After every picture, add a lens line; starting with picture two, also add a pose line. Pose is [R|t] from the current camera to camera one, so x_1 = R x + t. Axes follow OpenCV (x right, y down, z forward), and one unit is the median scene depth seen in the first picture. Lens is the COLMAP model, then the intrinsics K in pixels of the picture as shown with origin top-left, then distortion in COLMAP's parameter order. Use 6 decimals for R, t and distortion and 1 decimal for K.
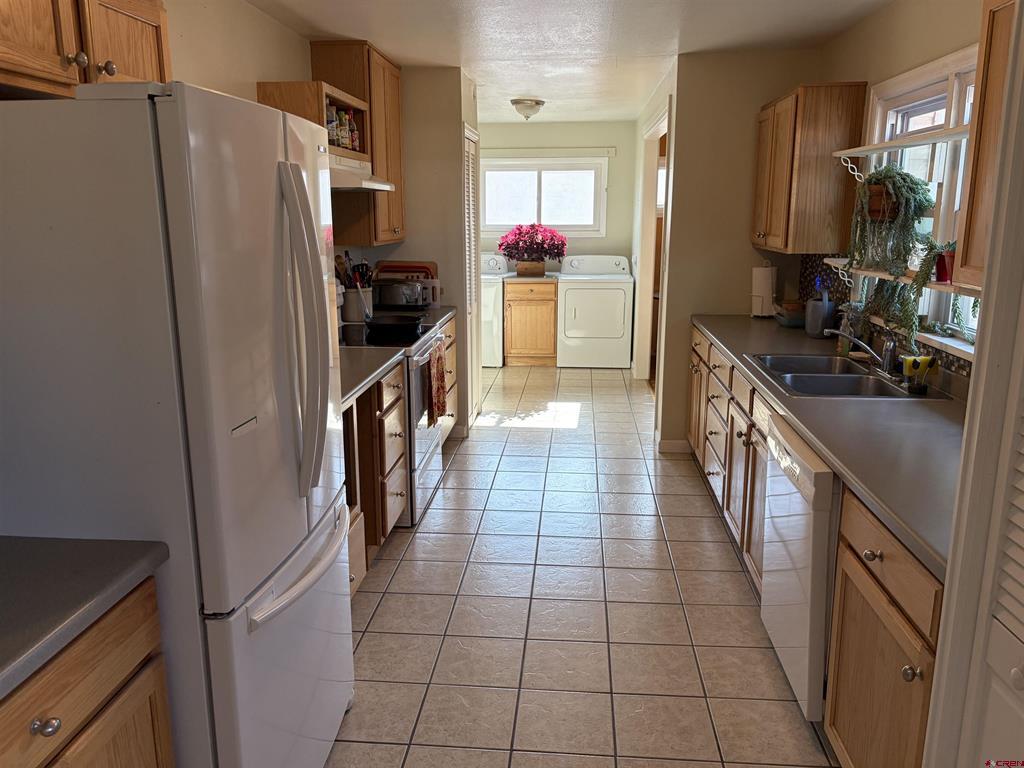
lens RADIAL K [[777.6, 0, 510.5], [0, 777.6, 379.1], [0, 0, 1]] dist [0.027835, -0.026876]
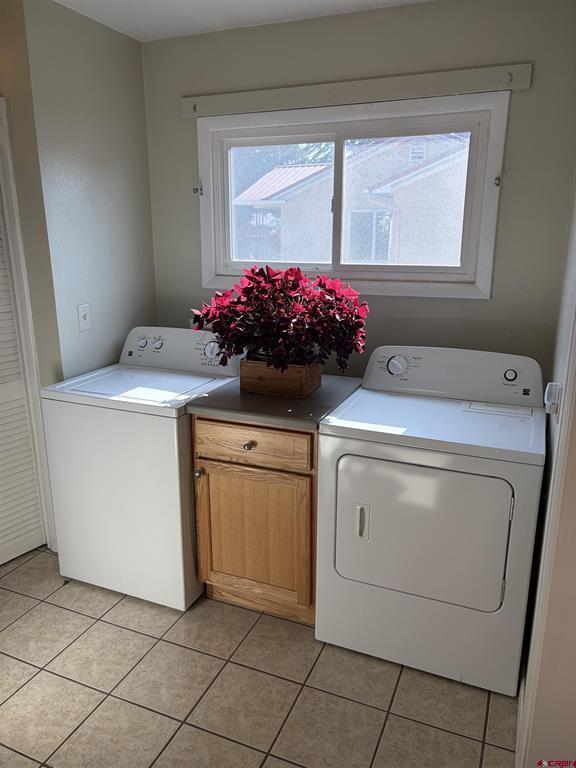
lens RADIAL K [[583.2, 0, 284.4], [0, 583.2, 379.2], [0, 0, 1]] dist [0.027835, -0.026876]
pose [[0.950486, 0.077017, -0.301071, 0.150016], [-0.068452, 0.996895, 0.038912, -0.188467], [0.303133, -0.016377, 0.952807, 0.875841]]
